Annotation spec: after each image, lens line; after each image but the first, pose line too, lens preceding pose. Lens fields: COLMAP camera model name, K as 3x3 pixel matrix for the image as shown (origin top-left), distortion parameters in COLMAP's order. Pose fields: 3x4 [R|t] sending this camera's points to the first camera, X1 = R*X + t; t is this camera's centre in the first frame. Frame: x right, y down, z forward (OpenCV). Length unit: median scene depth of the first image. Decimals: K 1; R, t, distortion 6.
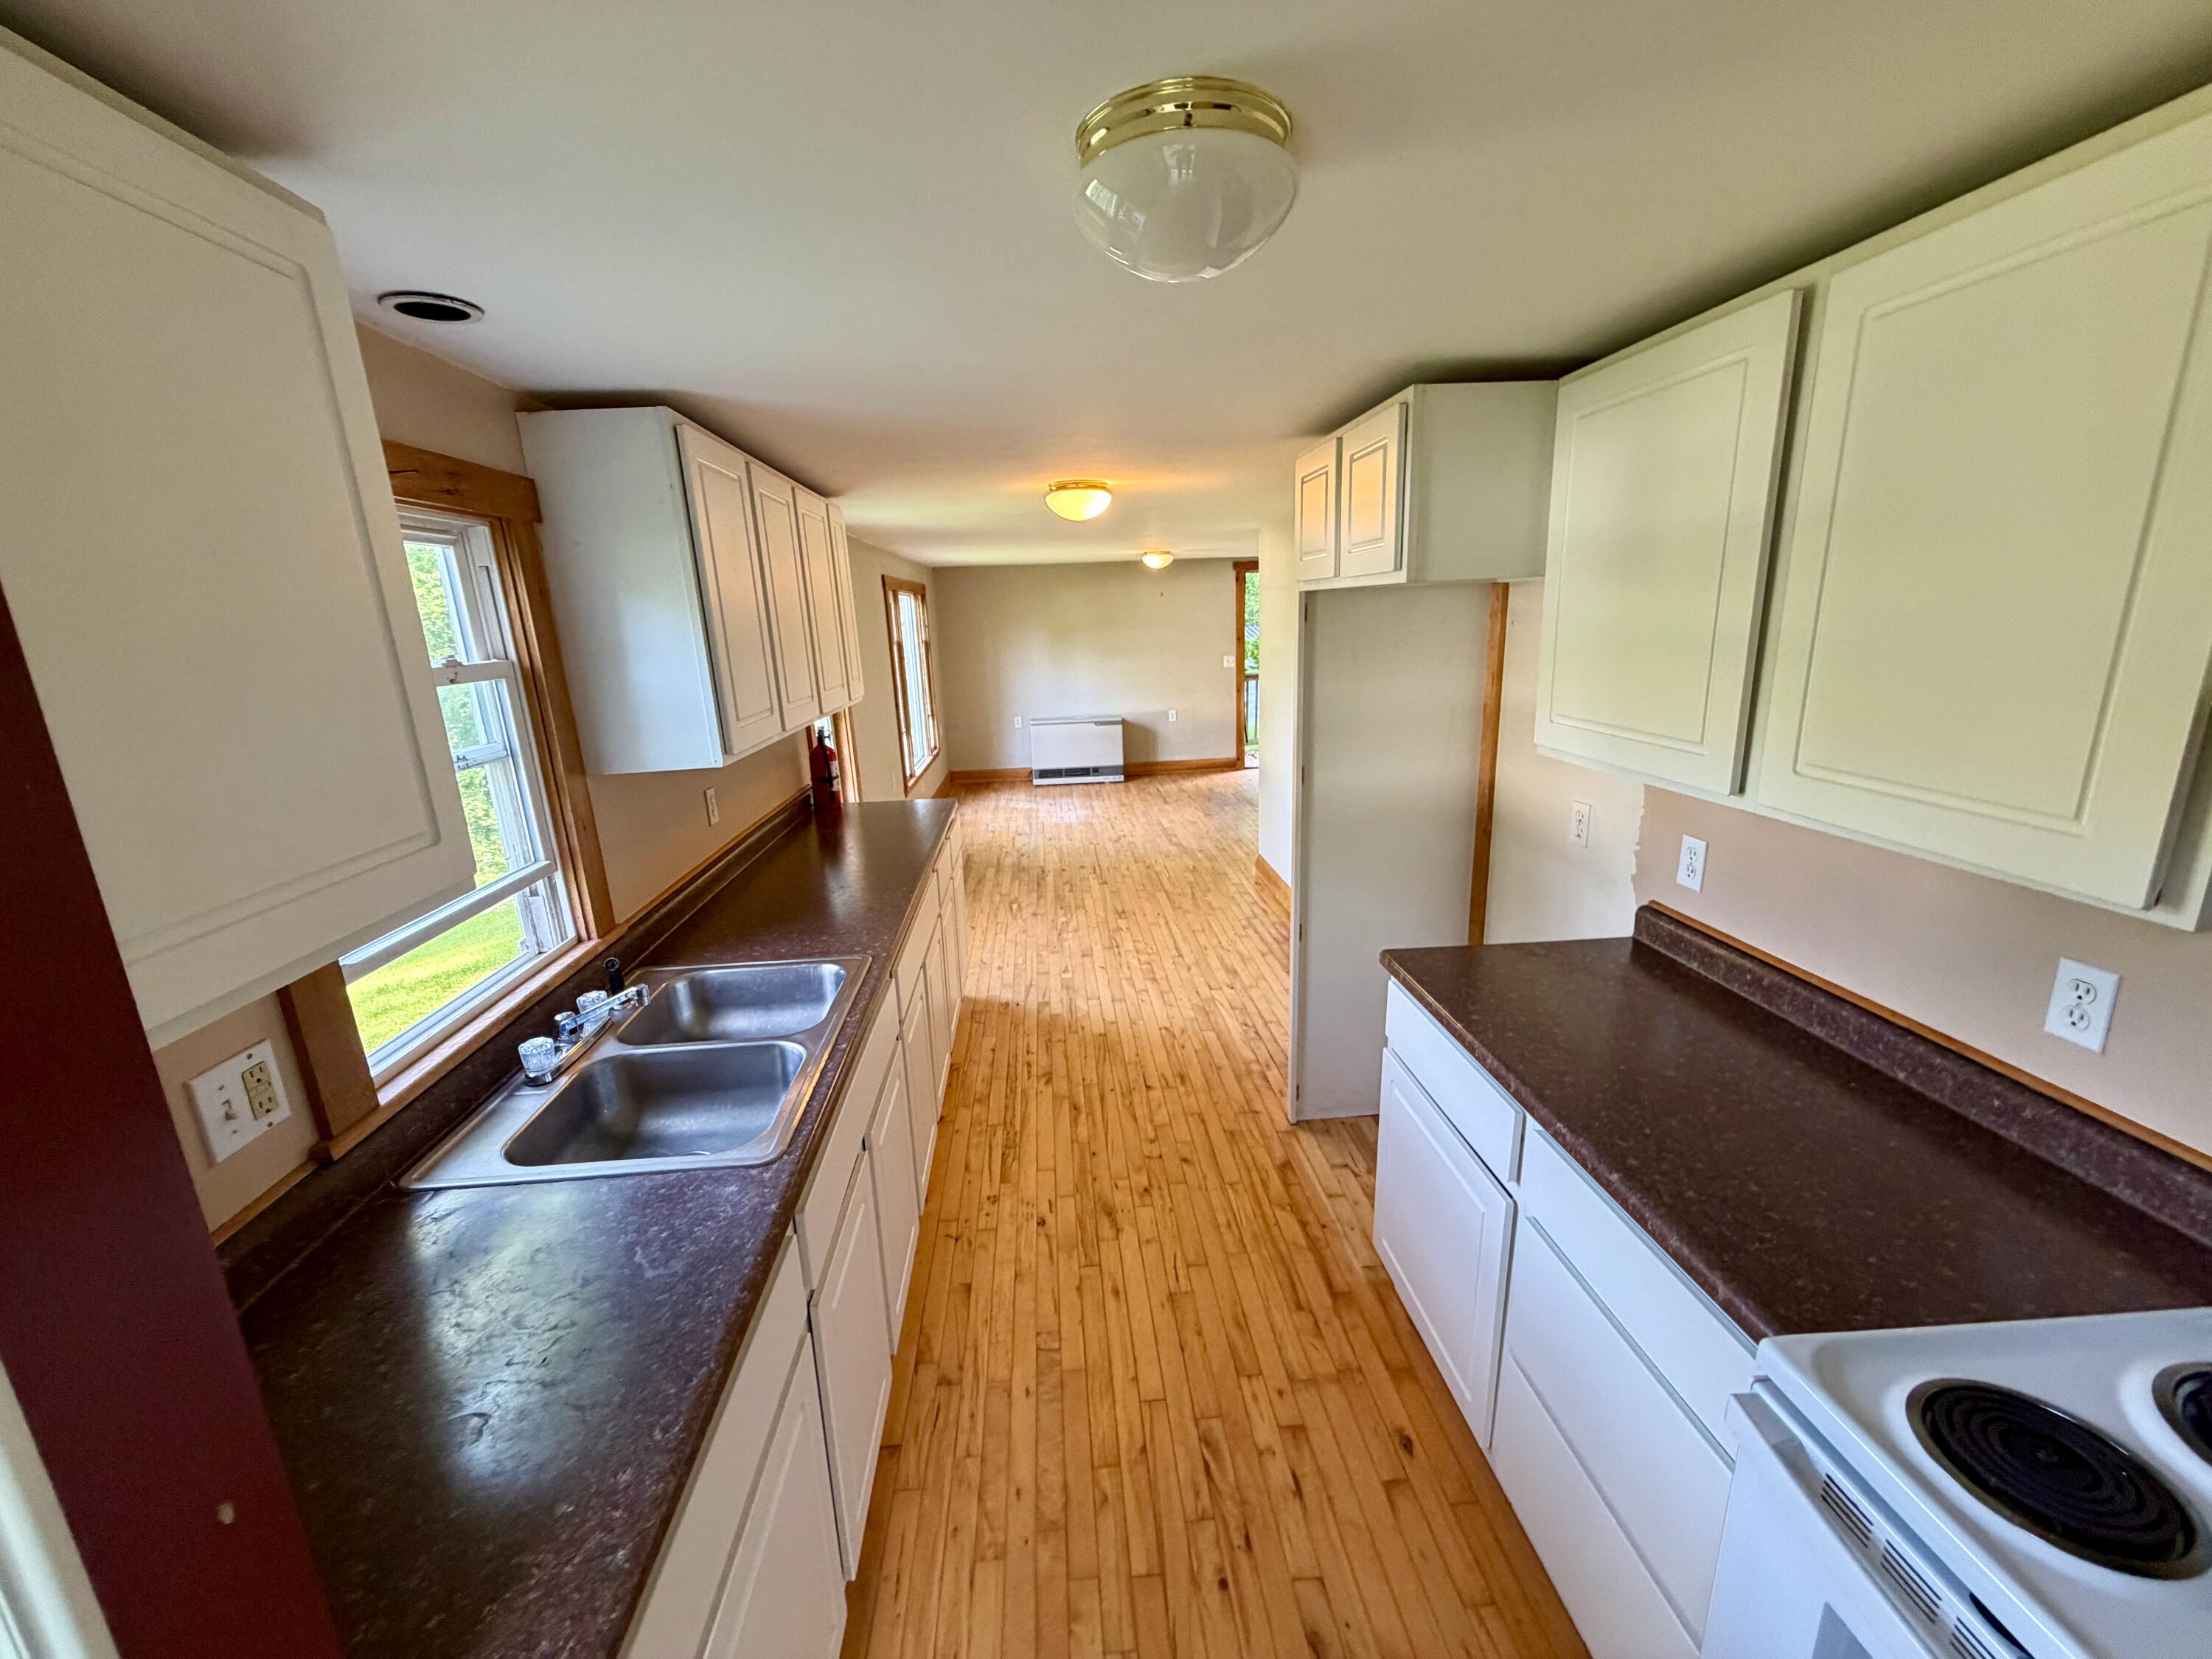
lens RADIAL K [[878.1, 0, 1106.4], [0, 878.1, 831.6], [0, 0, 1]] dist [0.000101, 0.000143]
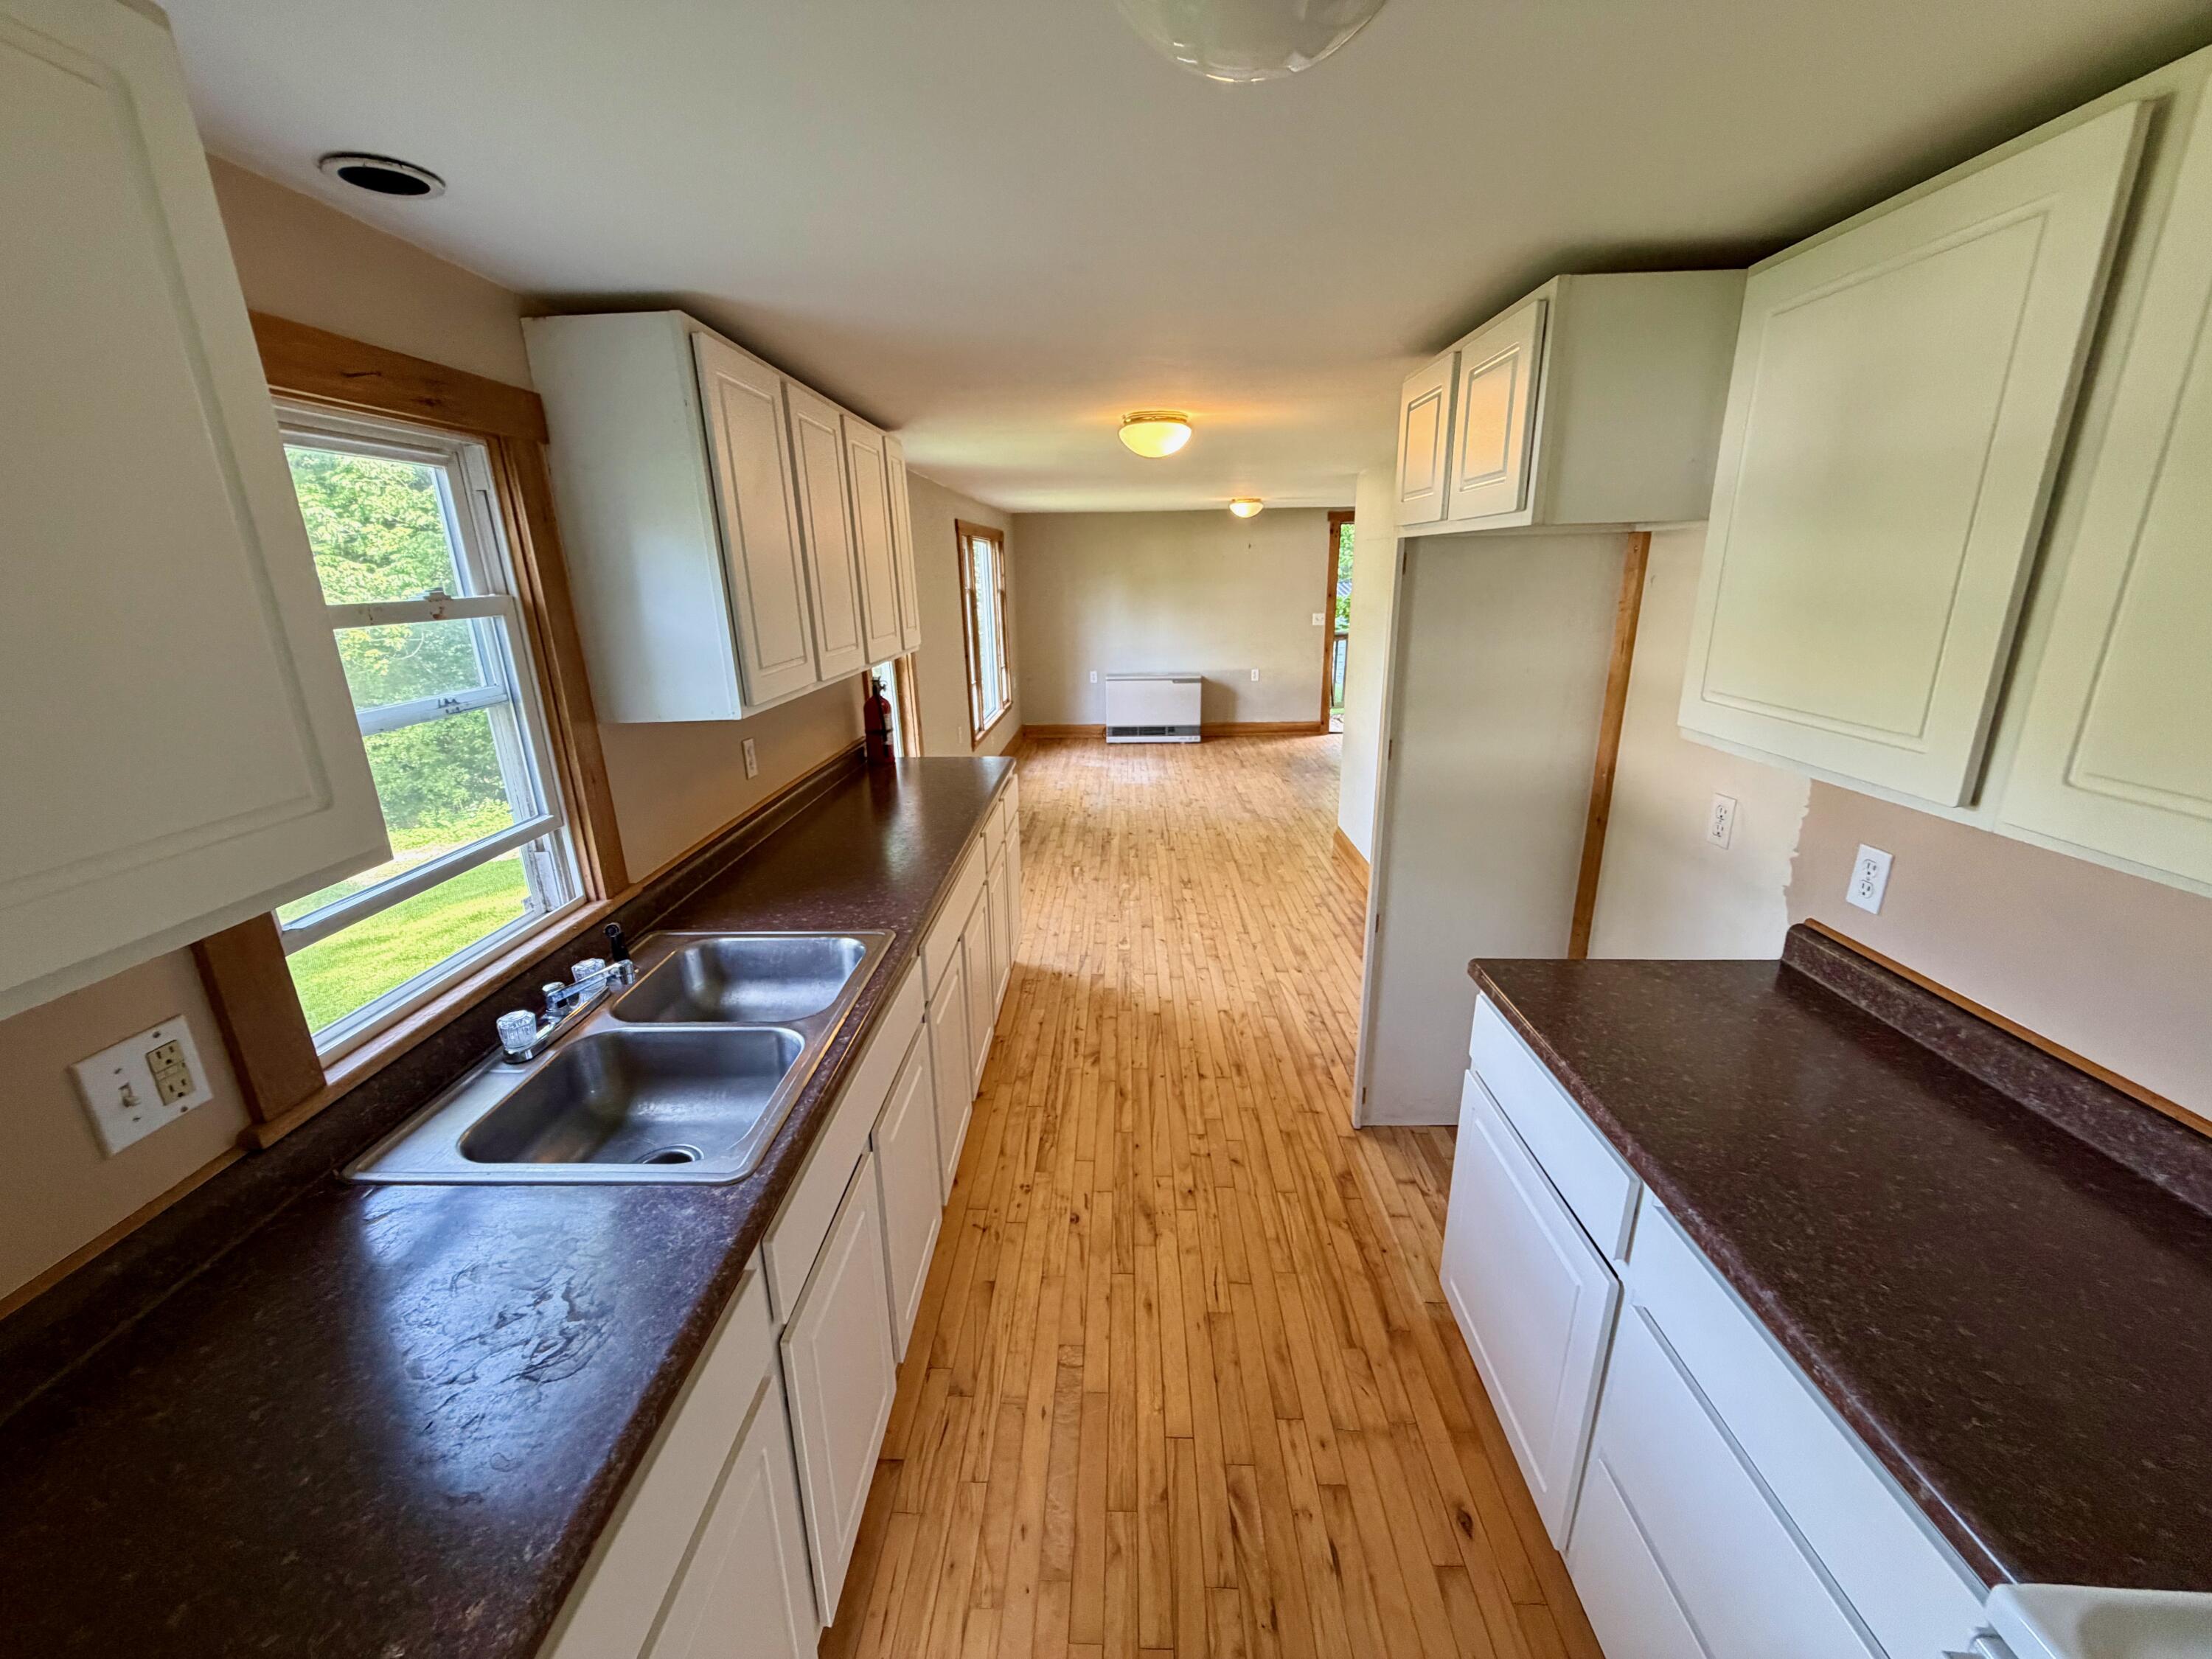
lens RADIAL K [[878.1, 0, 1104.0], [0, 878.1, 832.1], [0, 0, 1]] dist [0.000101, 0.000143]
pose [[0.994843, 0.046626, -0.090077, 0.027342], [-0.042047, 0.997757, 0.052082, -0.019675], [0.092303, -0.048026, 0.994572, 0.117367]]
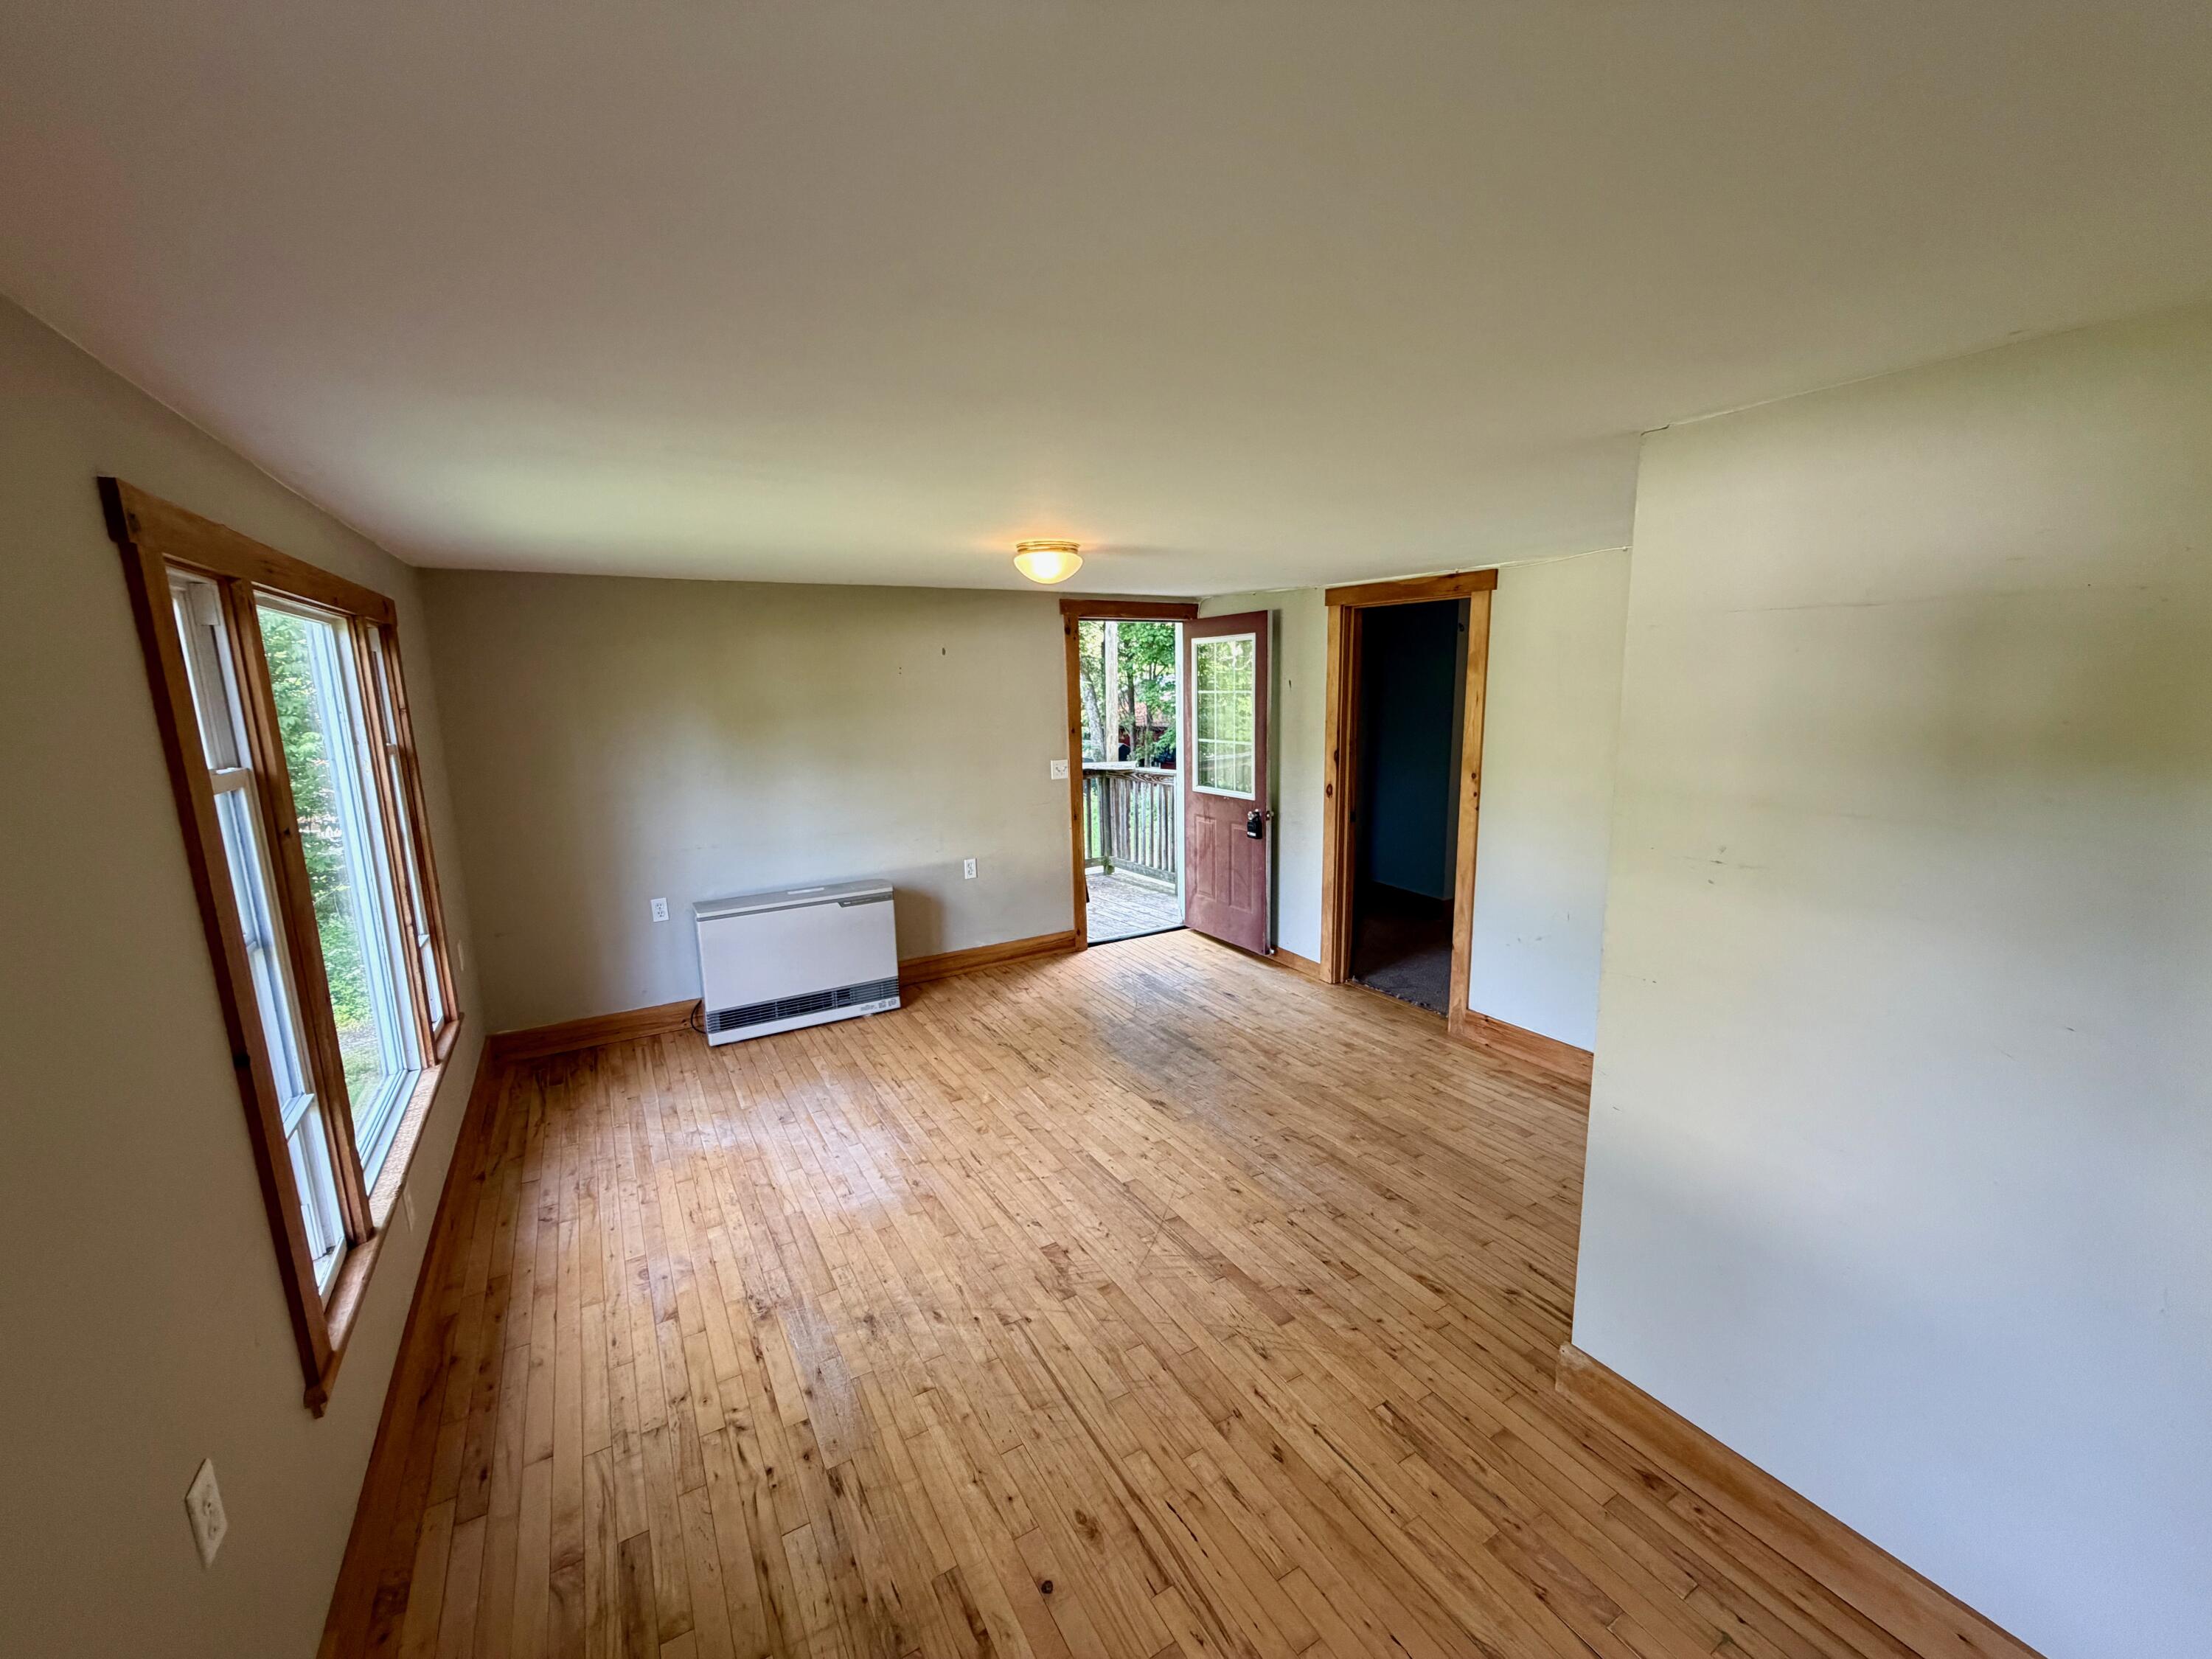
lens RADIAL K [[878.1, 0, 1106.6], [0, 878.1, 831.9], [0, 0, 1]] dist [0.000101, 0.000143]
pose [[0.895308, -0.058397, 0.441604, -0.403970], [0.094284, 0.993751, -0.059739, -0.508312], [-0.435356, 0.095121, 0.895219, 2.083741]]
